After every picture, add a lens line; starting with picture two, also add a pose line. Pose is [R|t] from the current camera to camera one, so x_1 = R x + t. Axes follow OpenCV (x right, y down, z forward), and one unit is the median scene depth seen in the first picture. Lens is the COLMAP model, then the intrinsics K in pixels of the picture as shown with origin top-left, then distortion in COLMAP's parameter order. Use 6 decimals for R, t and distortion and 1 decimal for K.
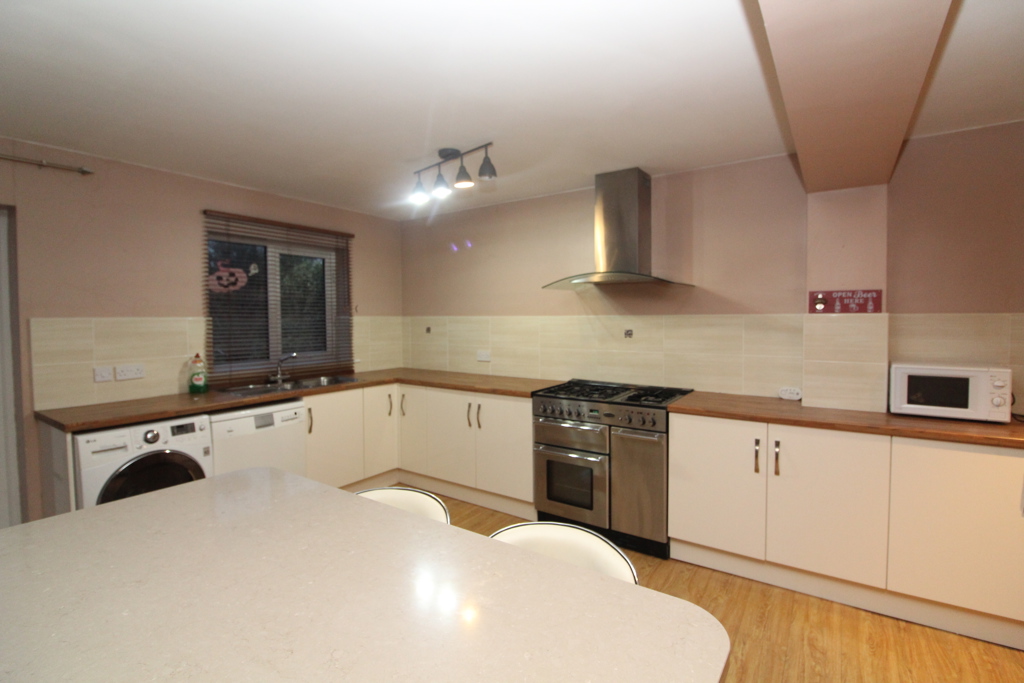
lens RADIAL K [[479.0, 0, 514.2], [0, 479.0, 334.2], [0, 0, 1]] dist [-0.000516, -0.011321]
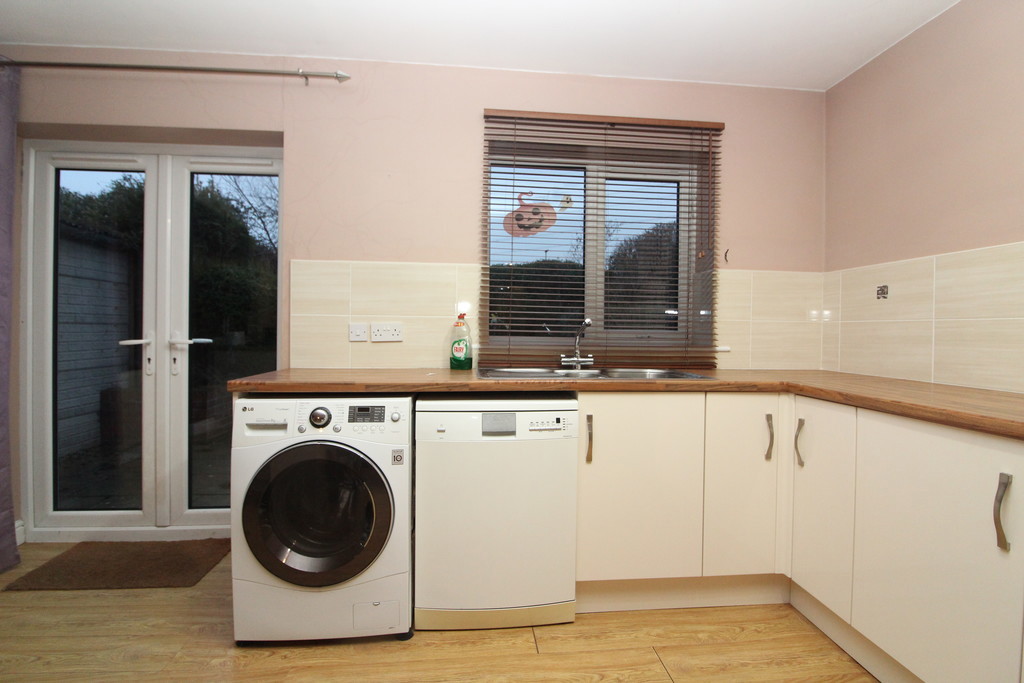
lens RADIAL K [[479.0, 0, 514.2], [0, 479.0, 334.2], [0, 0, 1]] dist [-0.000516, -0.011321]
pose [[0.636068, 0.019711, -0.771381, -0.074634], [-0.043502, 0.999000, -0.010344, 0.081504], [0.770405, 0.040136, 0.636290, 0.662559]]
